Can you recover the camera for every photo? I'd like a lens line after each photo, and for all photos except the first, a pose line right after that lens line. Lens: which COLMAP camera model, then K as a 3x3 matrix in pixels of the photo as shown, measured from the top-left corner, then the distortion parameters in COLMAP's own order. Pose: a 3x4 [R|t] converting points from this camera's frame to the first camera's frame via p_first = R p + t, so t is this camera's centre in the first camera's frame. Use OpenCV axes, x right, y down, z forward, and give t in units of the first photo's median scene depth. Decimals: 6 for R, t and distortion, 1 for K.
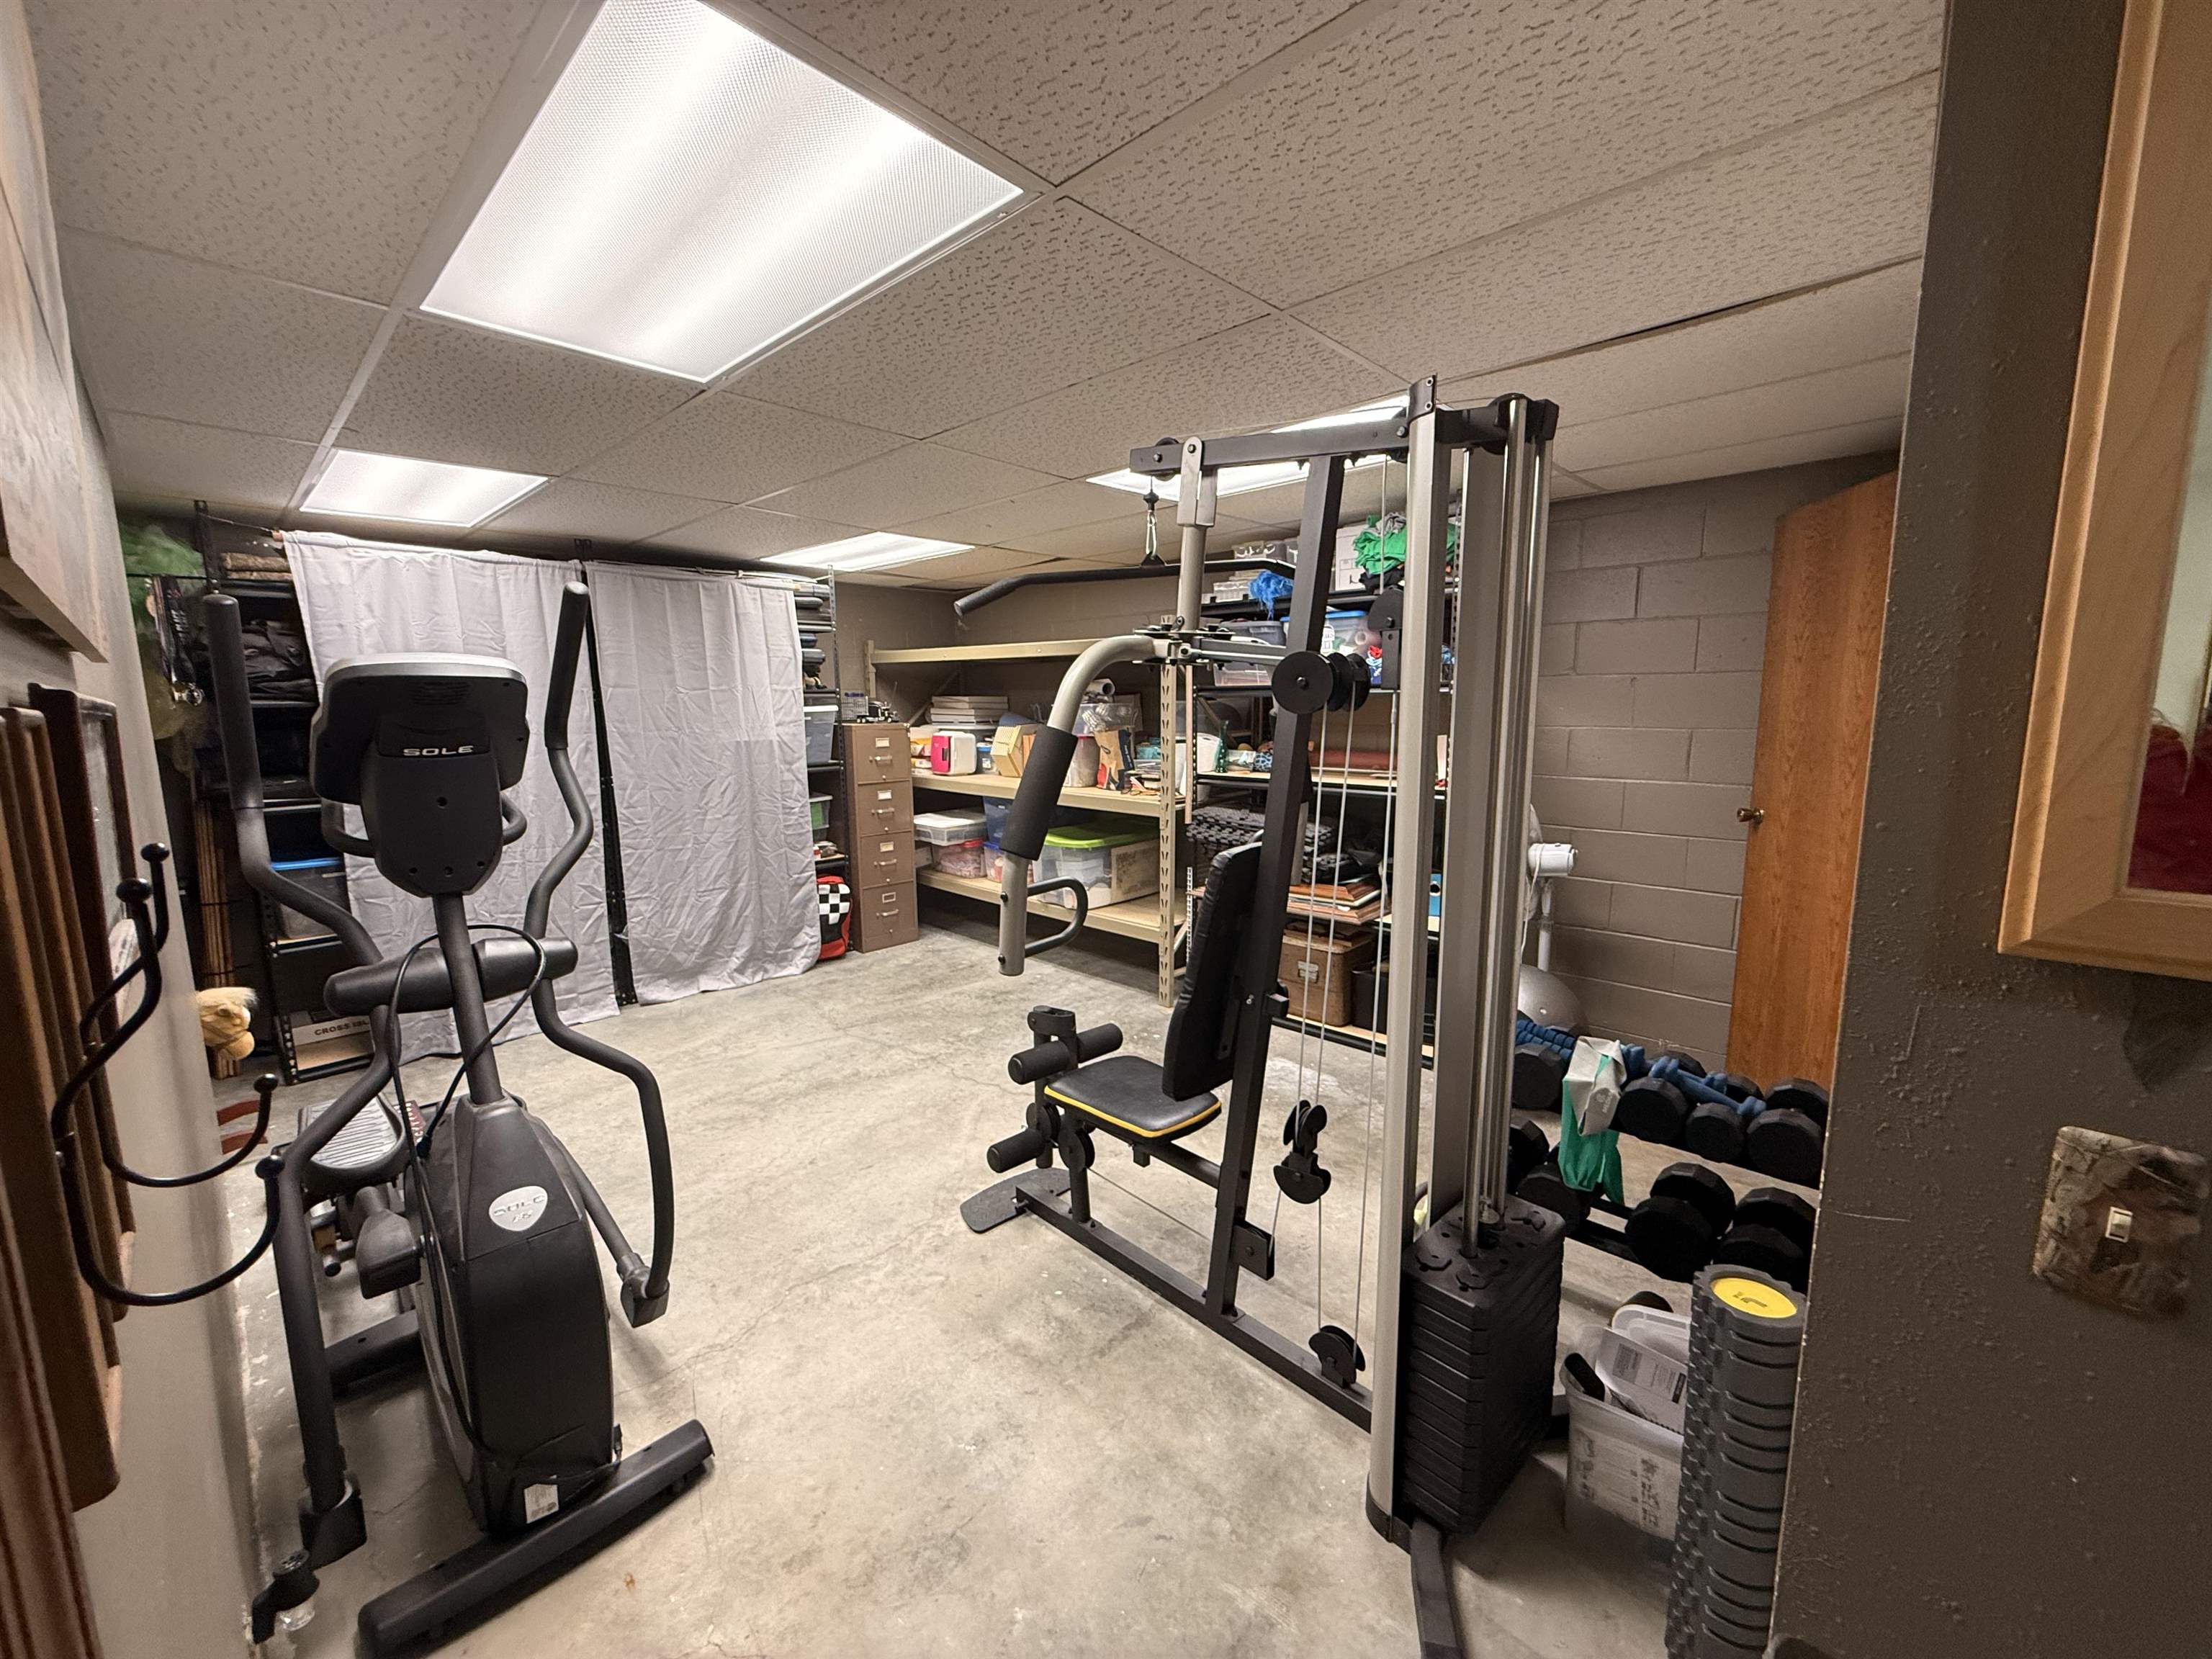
lens RADIAL K [[874.2, 0, 1108.4], [0, 874.2, 820.6], [0, 0, 1]] dist [0.000645, 0.000317]
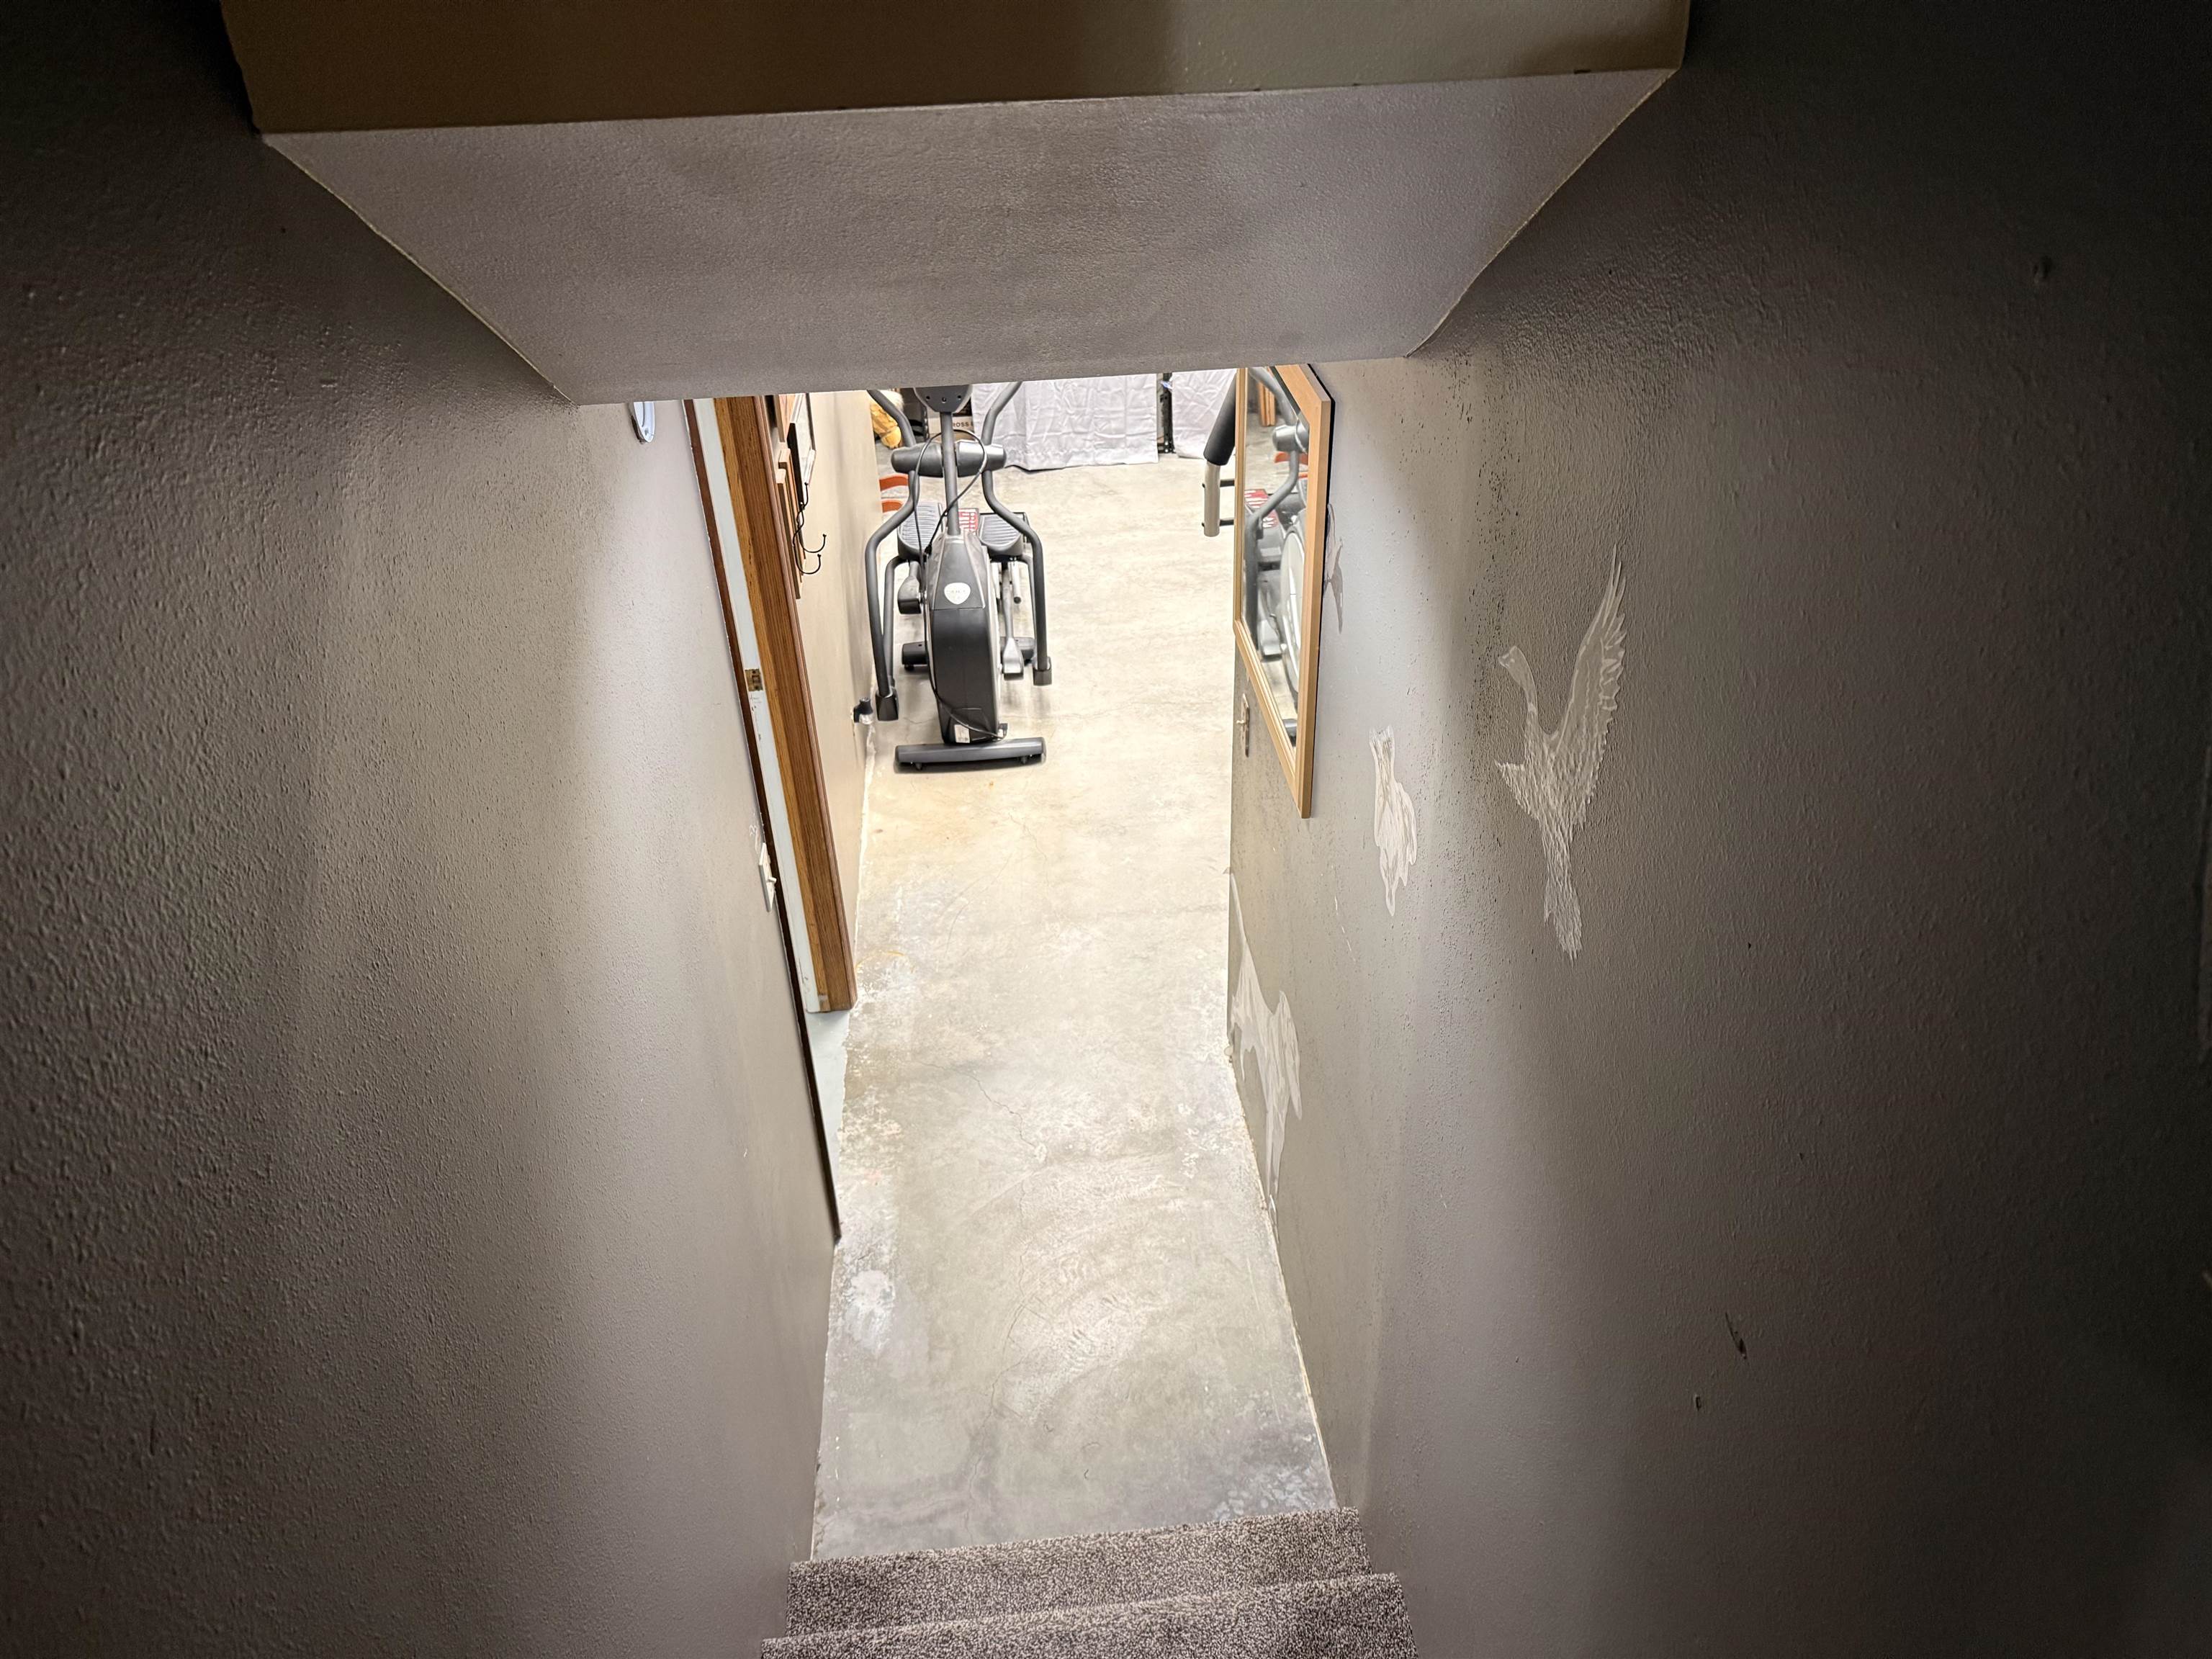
lens RADIAL K [[1566.2, 0, 1106.0], [0, 1566.2, 829.5], [0, 0, 1]] dist [-0.004372, -0.005356]
pose [[0.755925, 0.347227, -0.554987, 1.452793], [-0.067517, 0.884581, 0.461474, -0.618465], [0.651167, -0.311369, 0.692120, -1.164502]]
